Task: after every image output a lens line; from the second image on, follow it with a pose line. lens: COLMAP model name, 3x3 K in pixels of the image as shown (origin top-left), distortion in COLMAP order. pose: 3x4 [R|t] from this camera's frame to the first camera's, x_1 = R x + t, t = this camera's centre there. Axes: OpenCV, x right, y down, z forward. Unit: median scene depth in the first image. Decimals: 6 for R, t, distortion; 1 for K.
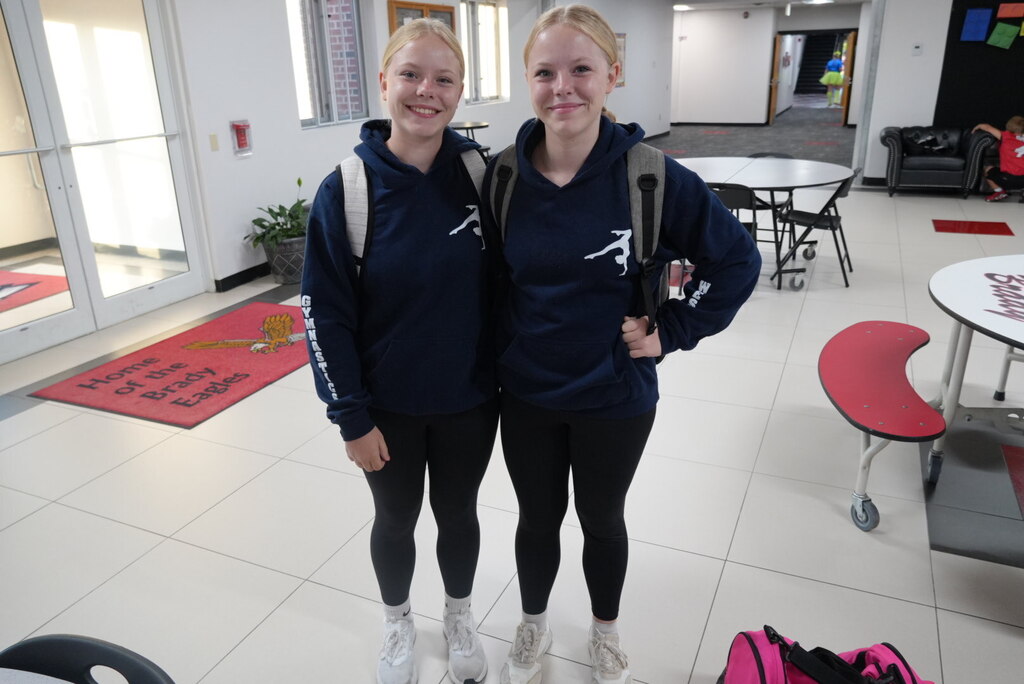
lens RADIAL K [[775.0, 0, 510.3], [0, 775.0, 343.3], [0, 0, 1]] dist [-0.043810, 0.067298]
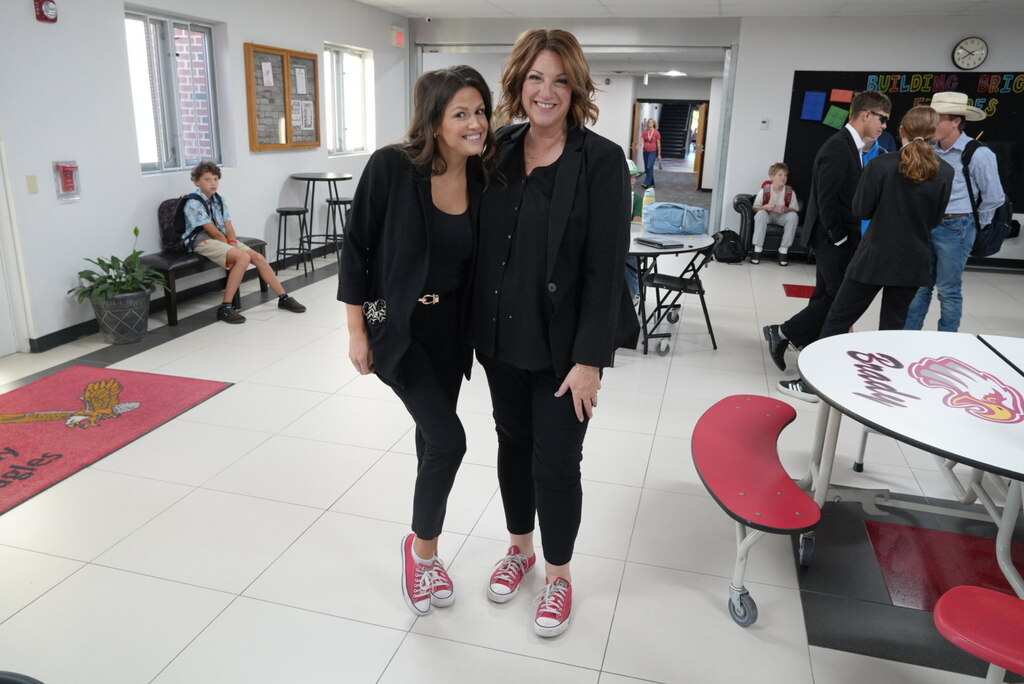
lens RADIAL K [[775.0, 0, 512.0], [0, 775.0, 343.6], [0, 0, 1]] dist [-0.043810, 0.067298]
pose [[0.985395, 0.007337, 0.170129, 0.008351], [0.003373, 0.998034, -0.062582, -0.019684], [-0.170253, 0.062241, 0.983433, 0.044422]]
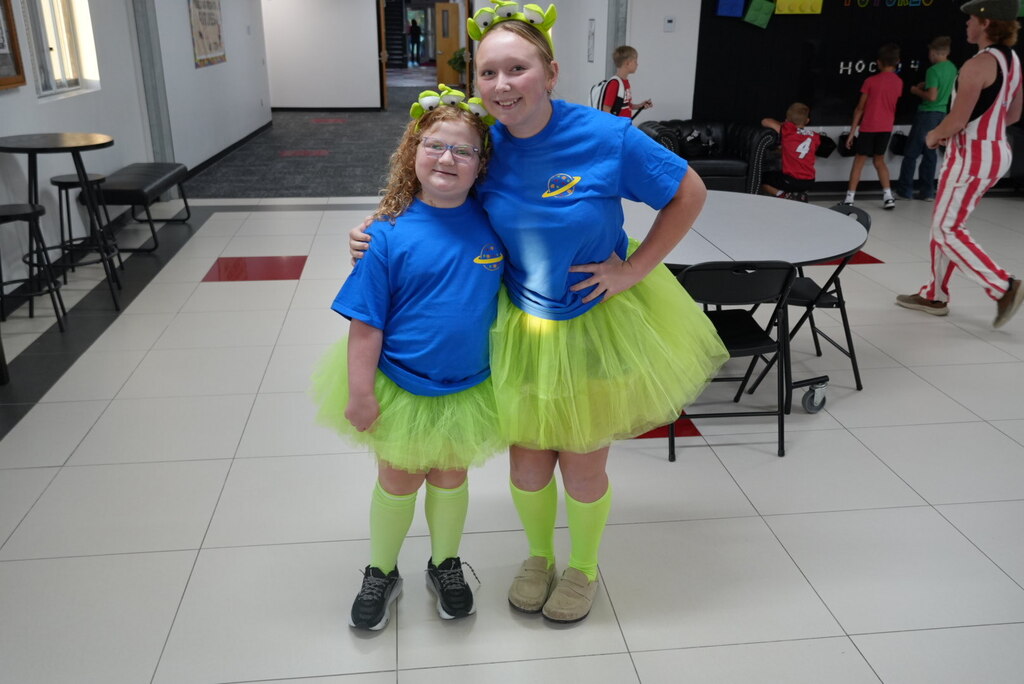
lens RADIAL K [[881.7, 0, 516.8], [0, 881.7, 346.0], [0, 0, 1]] dist [0.000017, 0.028875]
pose [[0.851590, -0.148717, 0.502671, -0.161668], [0.151031, 0.987859, 0.036394, -0.164476], [-0.501980, 0.044926, 0.863711, 0.458139]]
